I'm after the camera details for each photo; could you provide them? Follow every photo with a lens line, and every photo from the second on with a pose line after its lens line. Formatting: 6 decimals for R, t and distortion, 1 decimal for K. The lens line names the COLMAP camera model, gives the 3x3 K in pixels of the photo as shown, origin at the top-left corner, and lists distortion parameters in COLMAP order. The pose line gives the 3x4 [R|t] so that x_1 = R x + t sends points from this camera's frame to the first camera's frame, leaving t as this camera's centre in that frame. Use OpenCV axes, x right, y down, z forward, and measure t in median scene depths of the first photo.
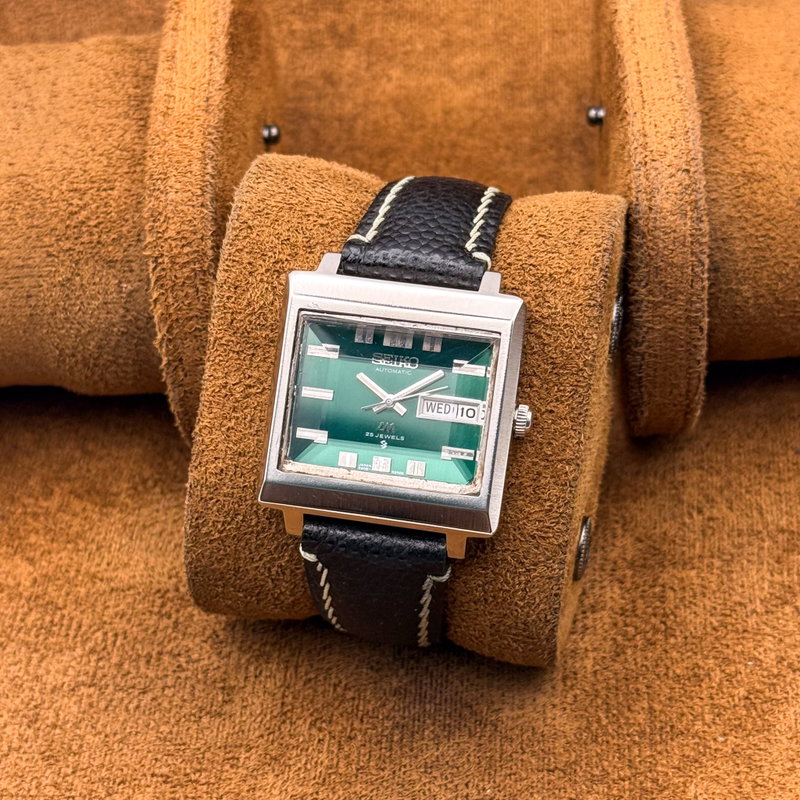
lens RADIAL K [[1963.4, 0, 400.0], [0, 1963.4, 400.0], [0, 0, 1]] dist [-0.065778, -0.275405]
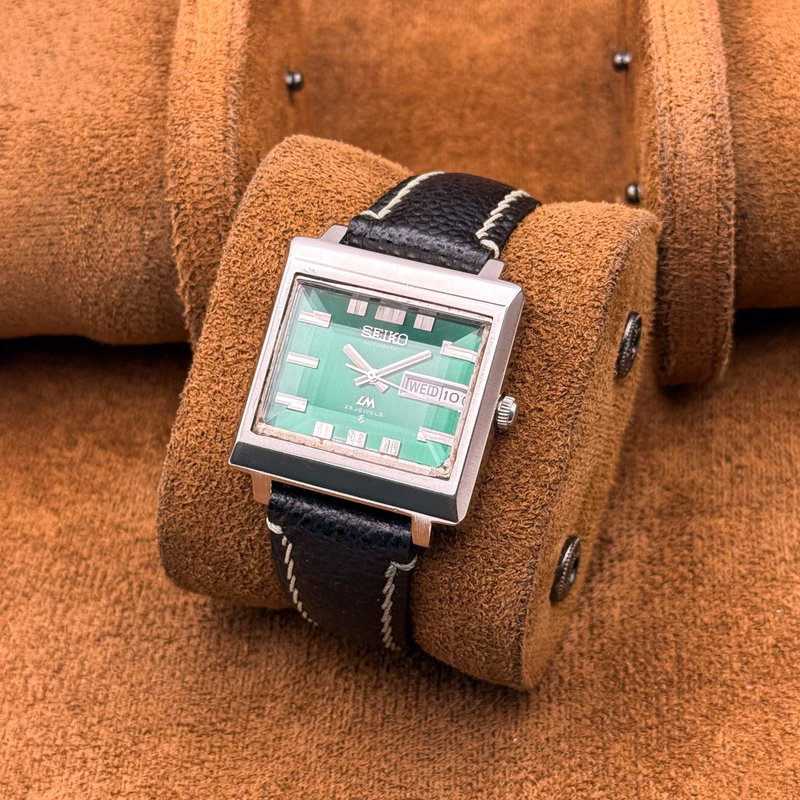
lens RADIAL K [[1963.4, 0, 400.0], [0, 1963.4, 400.0], [0, 0, 1]] dist [-0.065778, -0.275405]
pose [[0.987602, 0.121876, -0.098941, 0.101598], [-0.130065, 0.988189, -0.081022, 0.086285], [0.087898, 0.092886, 0.991789, 0.036012]]
